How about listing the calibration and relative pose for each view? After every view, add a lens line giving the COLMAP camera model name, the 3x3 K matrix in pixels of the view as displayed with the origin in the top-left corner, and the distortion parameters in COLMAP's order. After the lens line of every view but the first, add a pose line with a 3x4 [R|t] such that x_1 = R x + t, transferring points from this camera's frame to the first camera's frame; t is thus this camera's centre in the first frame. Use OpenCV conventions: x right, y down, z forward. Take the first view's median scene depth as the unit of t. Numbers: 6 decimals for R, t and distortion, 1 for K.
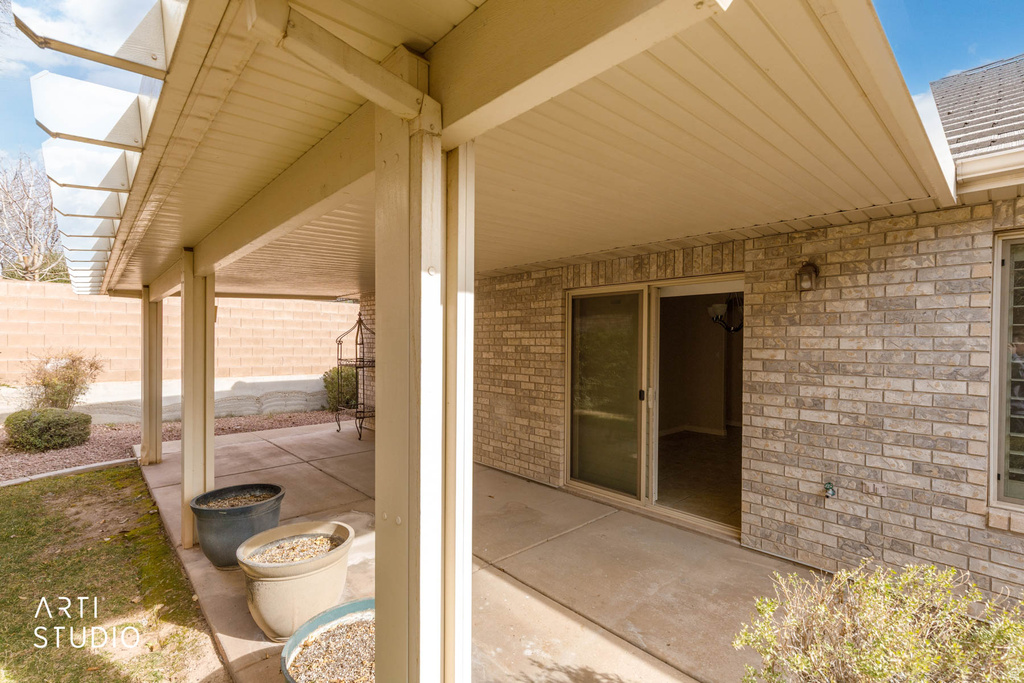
lens RADIAL K [[460.4, 0, 527.5], [0, 460.4, 347.2], [0, 0, 1]] dist [0.003763, -0.001174]
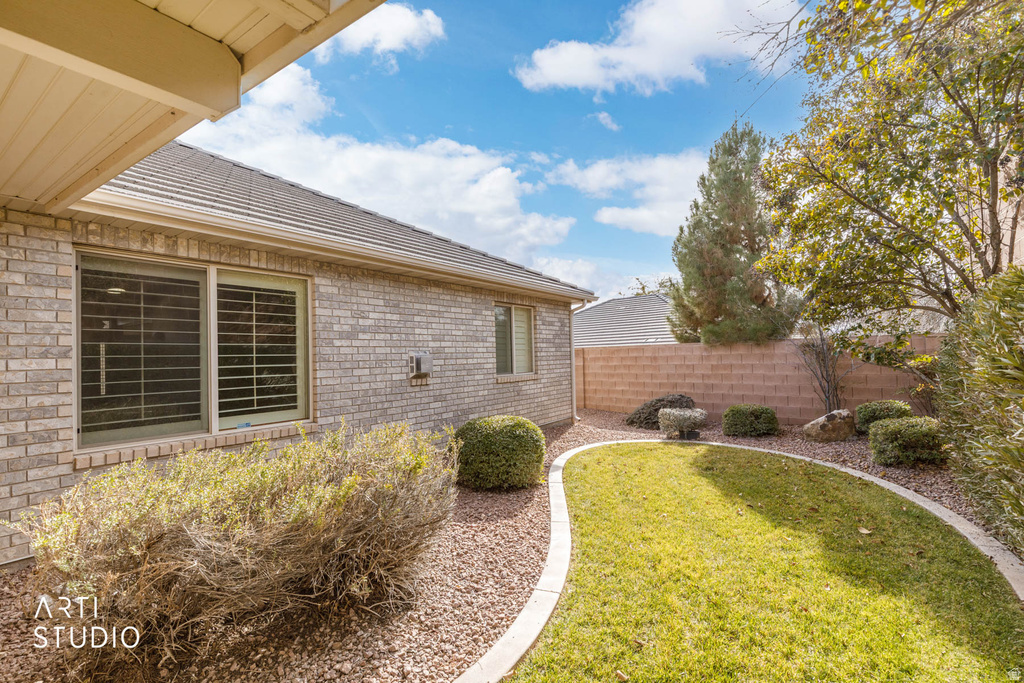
lens RADIAL K [[460.4, 0, 517.9], [0, 460.4, 345.8], [0, 0, 1]] dist [0.003763, -0.001174]
pose [[-0.200080, 0.015339, 0.979659, -0.474070], [0.029272, 0.999525, -0.009672, 0.083430], [-0.979342, 0.026741, -0.200434, 0.035557]]
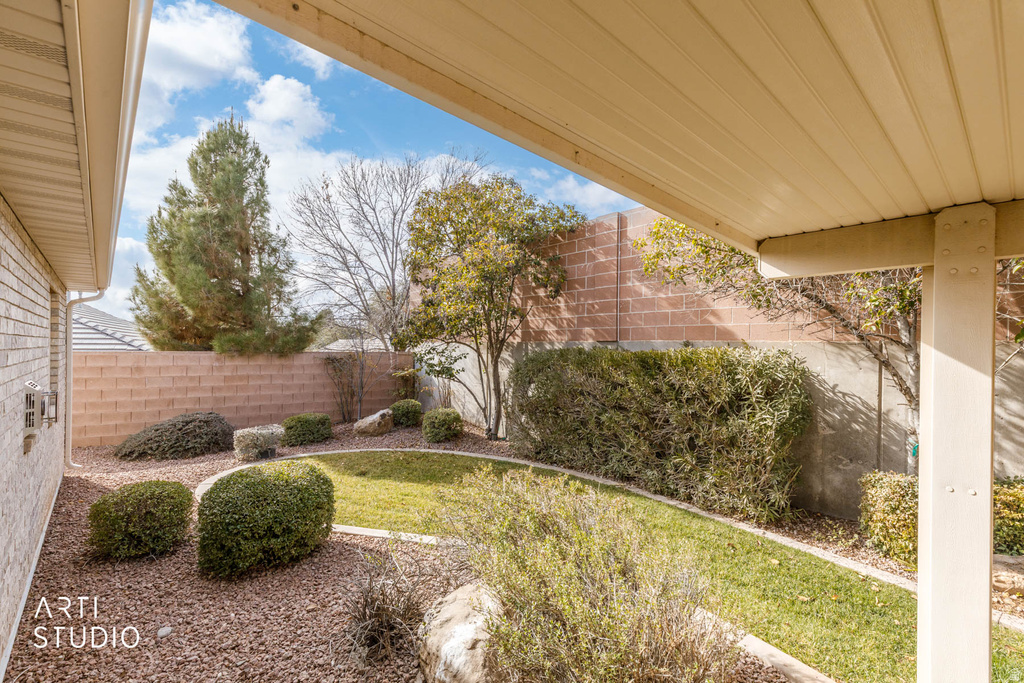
lens RADIAL K [[460.4, 0, 522.0], [0, 460.4, 348.9], [0, 0, 1]] dist [0.003763, -0.001174]
pose [[-0.999432, -0.022342, 0.025243, 0.567964], [-0.022045, 0.999685, 0.012002, -0.049752], [-0.025503, 0.011439, -0.999609, 1.168811]]
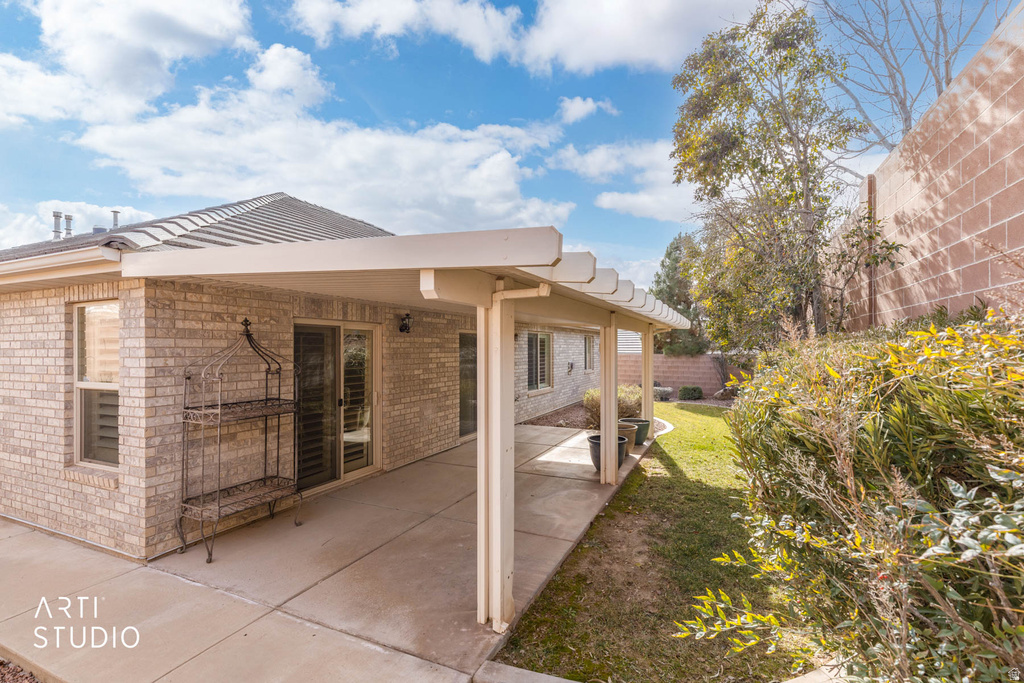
lens RADIAL K [[460.4, 0, 515.5], [0, 460.4, 346.0], [0, 0, 1]] dist [0.003763, -0.001174]
pose [[-0.370406, -0.004254, 0.928860, -2.869019], [0.006177, 0.999956, 0.007043, -0.128324], [-0.928850, 0.008346, -0.370363, 2.585379]]
